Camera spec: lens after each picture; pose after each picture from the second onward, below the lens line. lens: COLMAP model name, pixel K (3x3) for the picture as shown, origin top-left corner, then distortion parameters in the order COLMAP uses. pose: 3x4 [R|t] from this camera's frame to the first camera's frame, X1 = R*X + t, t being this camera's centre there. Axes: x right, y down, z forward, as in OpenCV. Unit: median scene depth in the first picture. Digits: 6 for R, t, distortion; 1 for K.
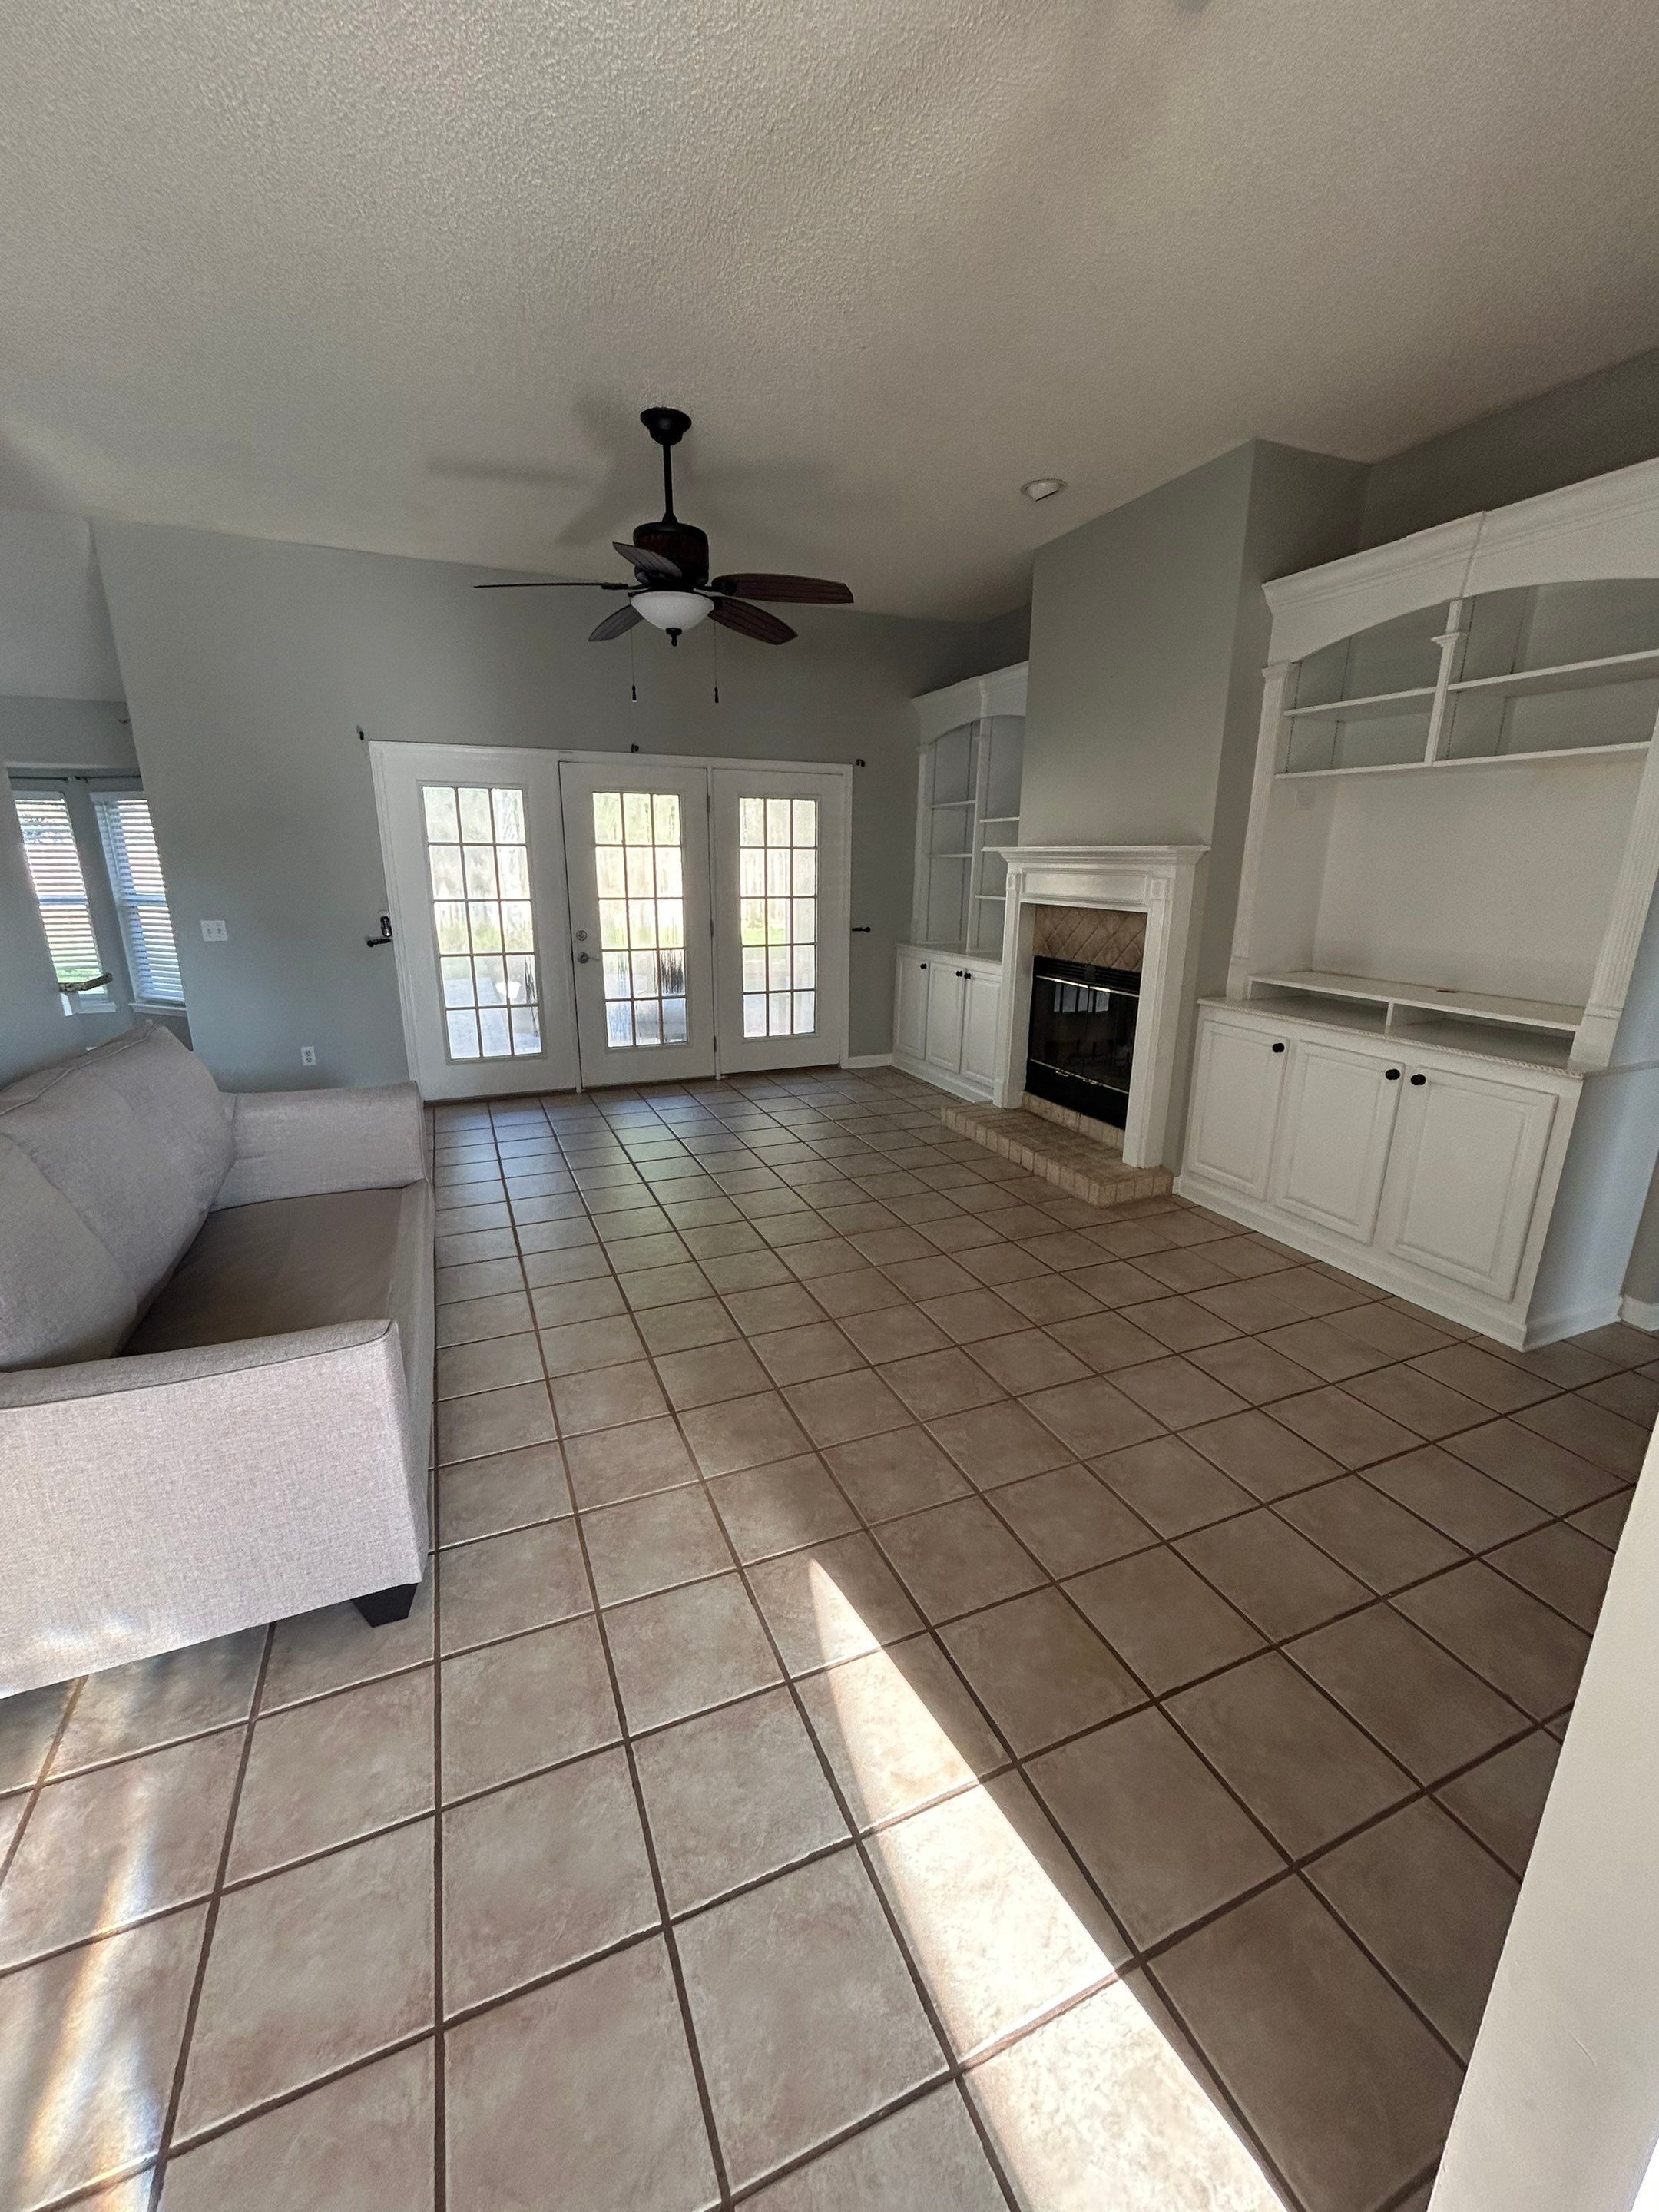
lens RADIAL K [[893.0, 0, 831.8], [0, 893.0, 1122.2], [0, 0, 1]] dist [-0.011978, 0.000126]
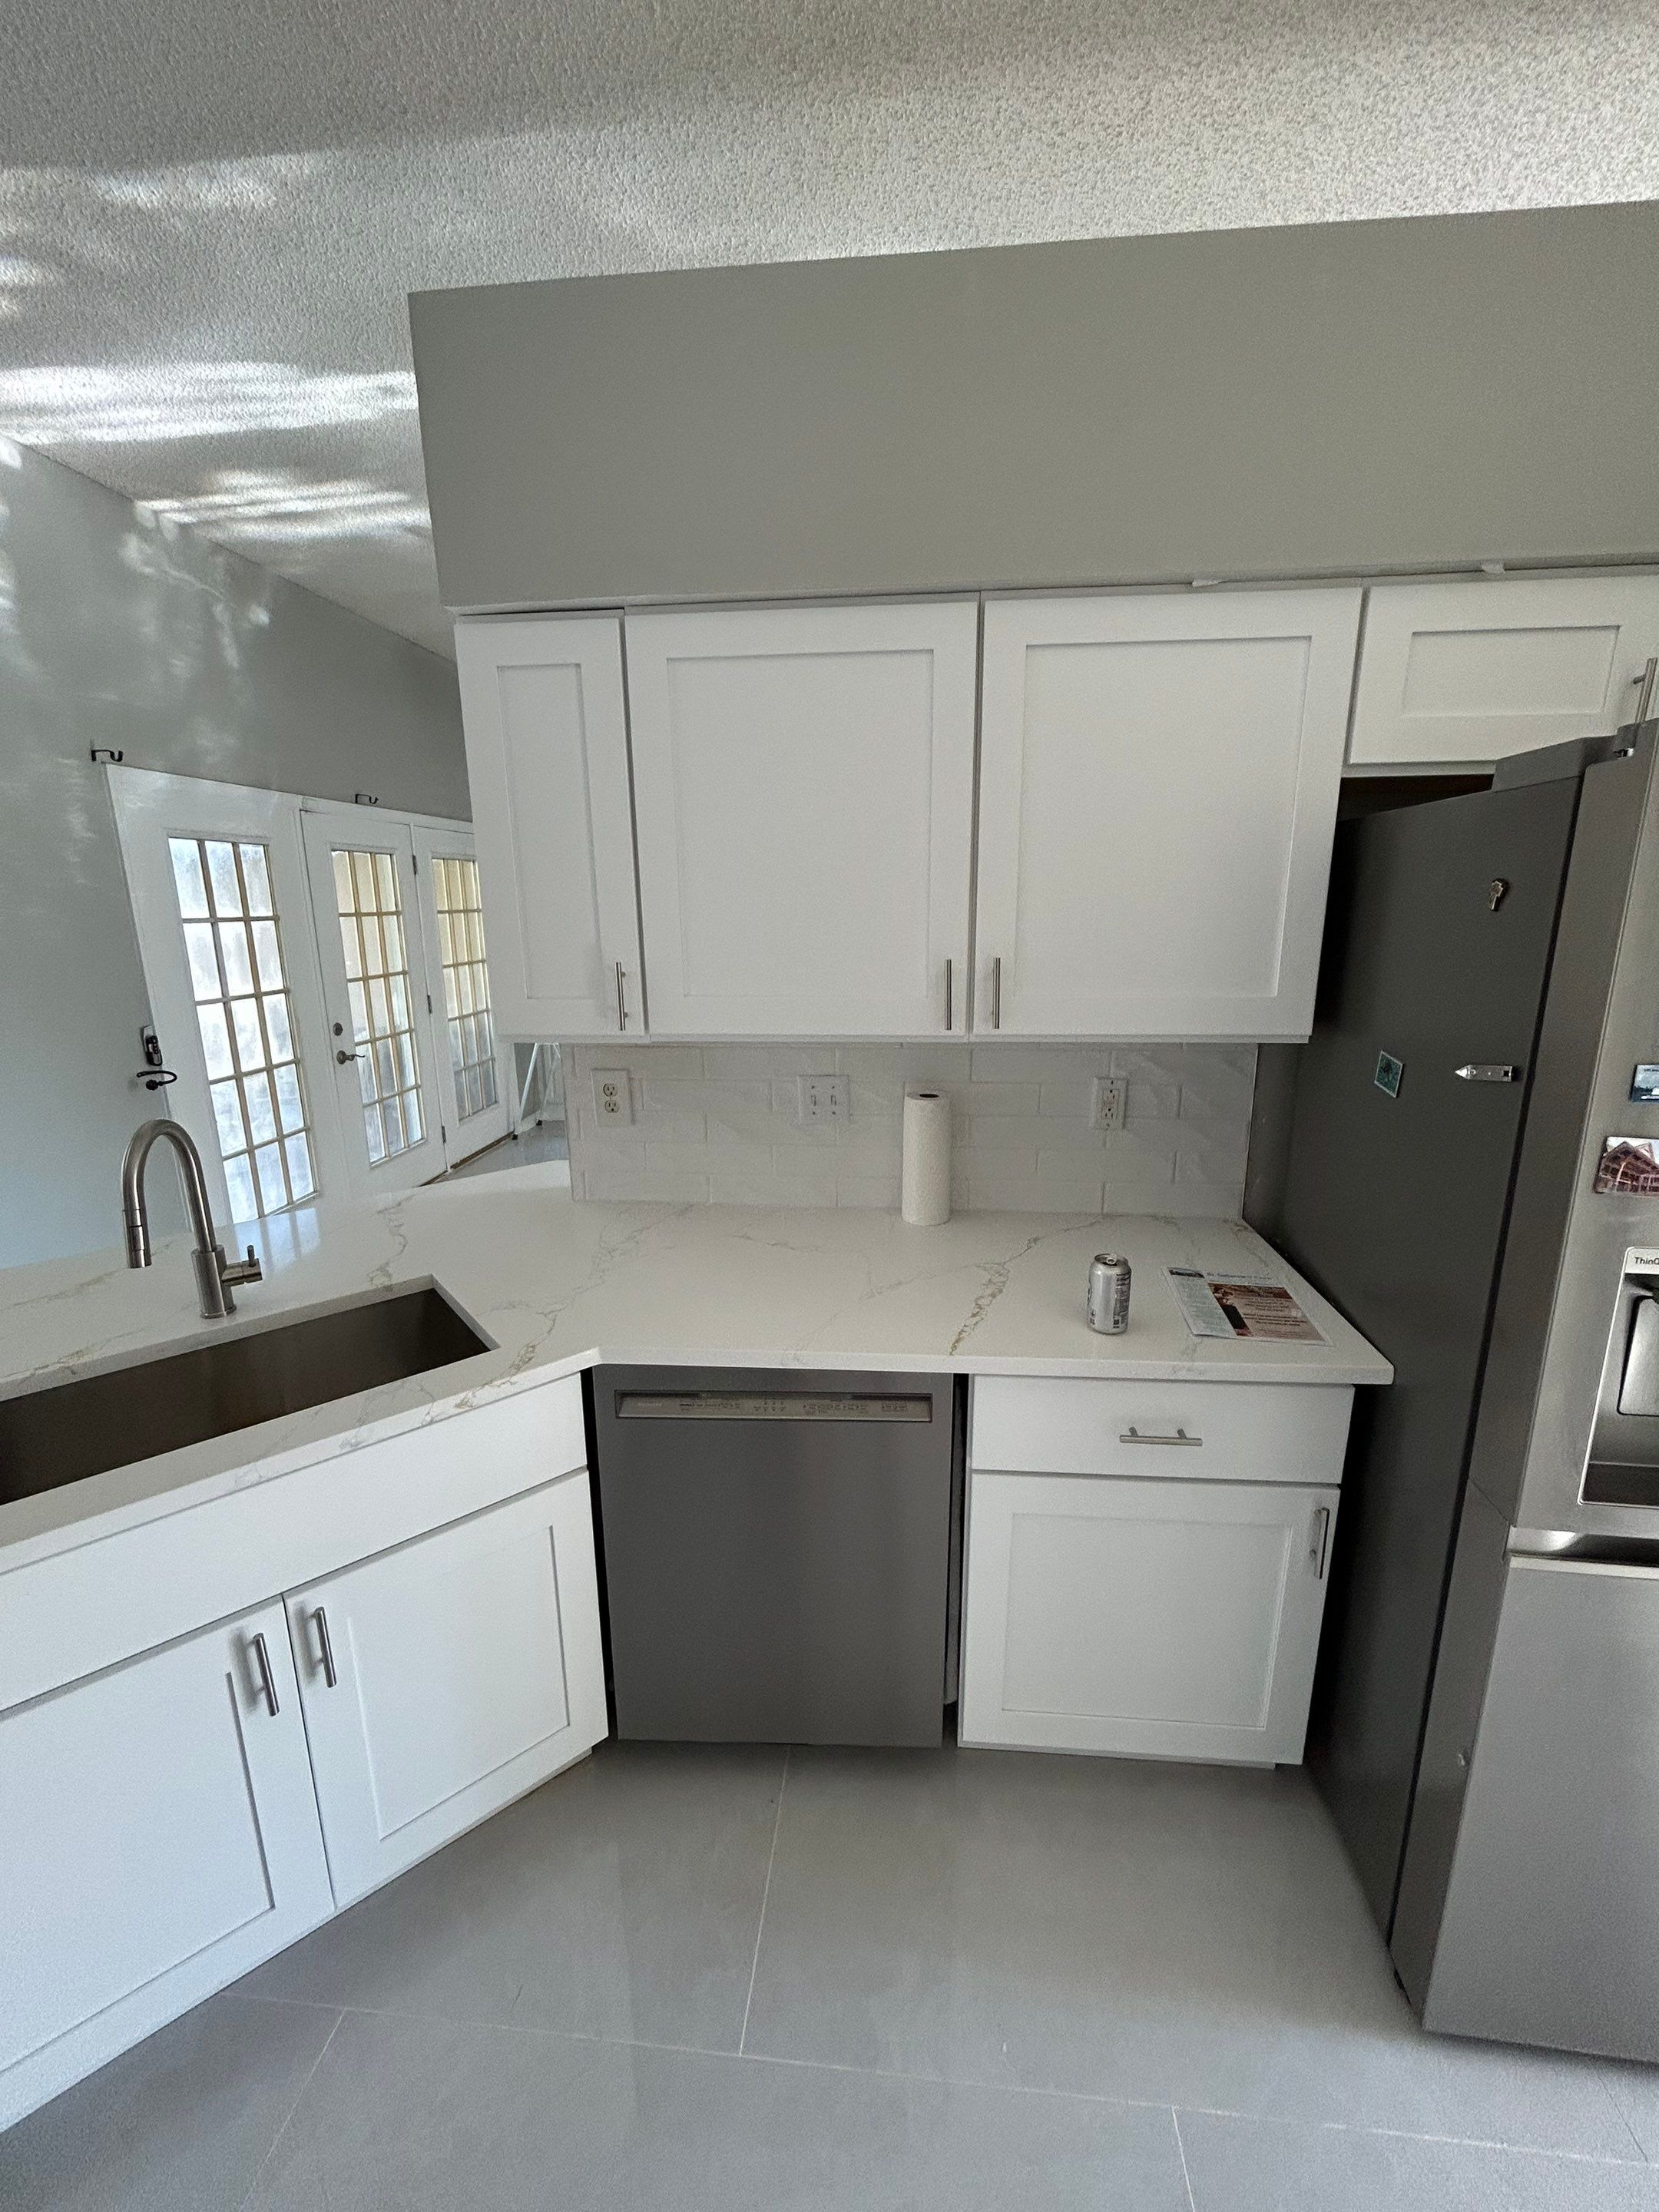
lens RADIAL K [[891.5, 0, 833.2], [0, 891.5, 1105.2], [0, 0, 1]] dist [0.001573, -0.001027]
pose [[0.478468, -0.212555, 0.851991, -0.823817], [0.266360, 0.959678, 0.089835, -0.110007], [-0.836732, 0.183953, 0.515792, 0.270846]]
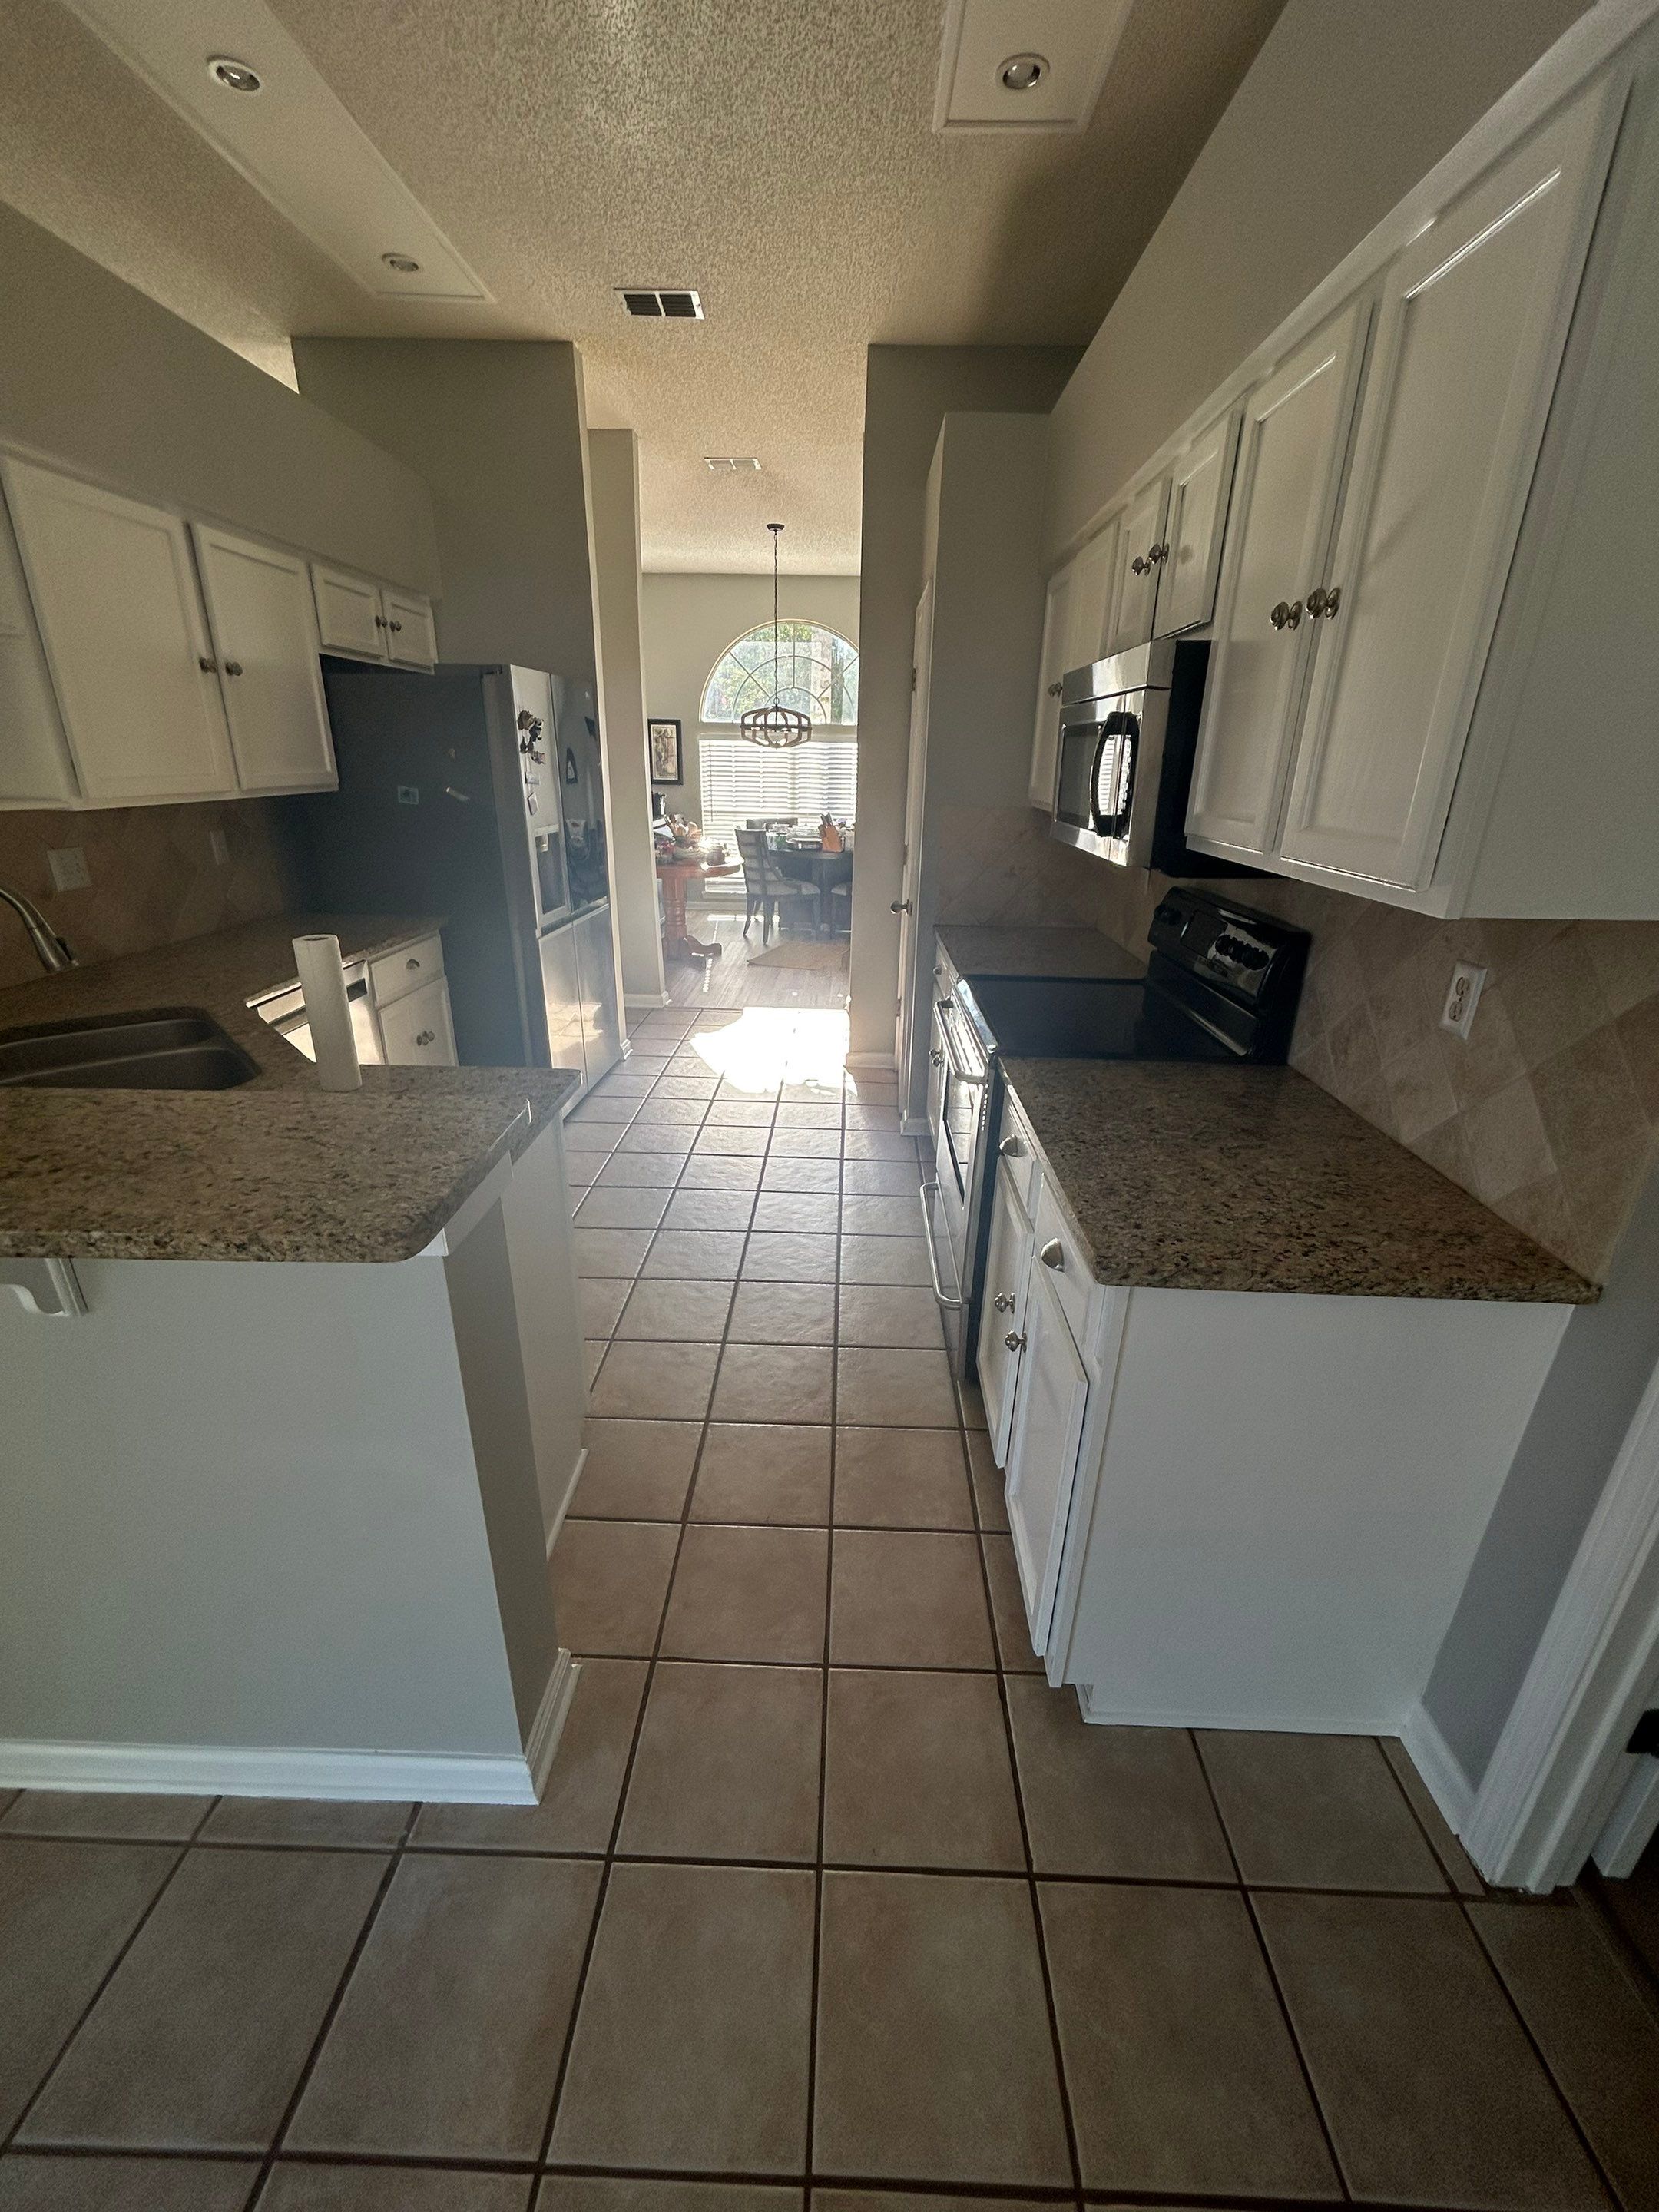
lens RADIAL K [[883.5, 0, 837.5], [0, 883.5, 1094.9], [0, 0, 1]] dist [0.016933, -0.007461]
pose [[-0.911741, -0.171136, 0.373419, -1.065494], [0.094433, 0.797402, 0.596014, -0.228750], [-0.399764, 0.578673, -0.710863, 0.719895]]
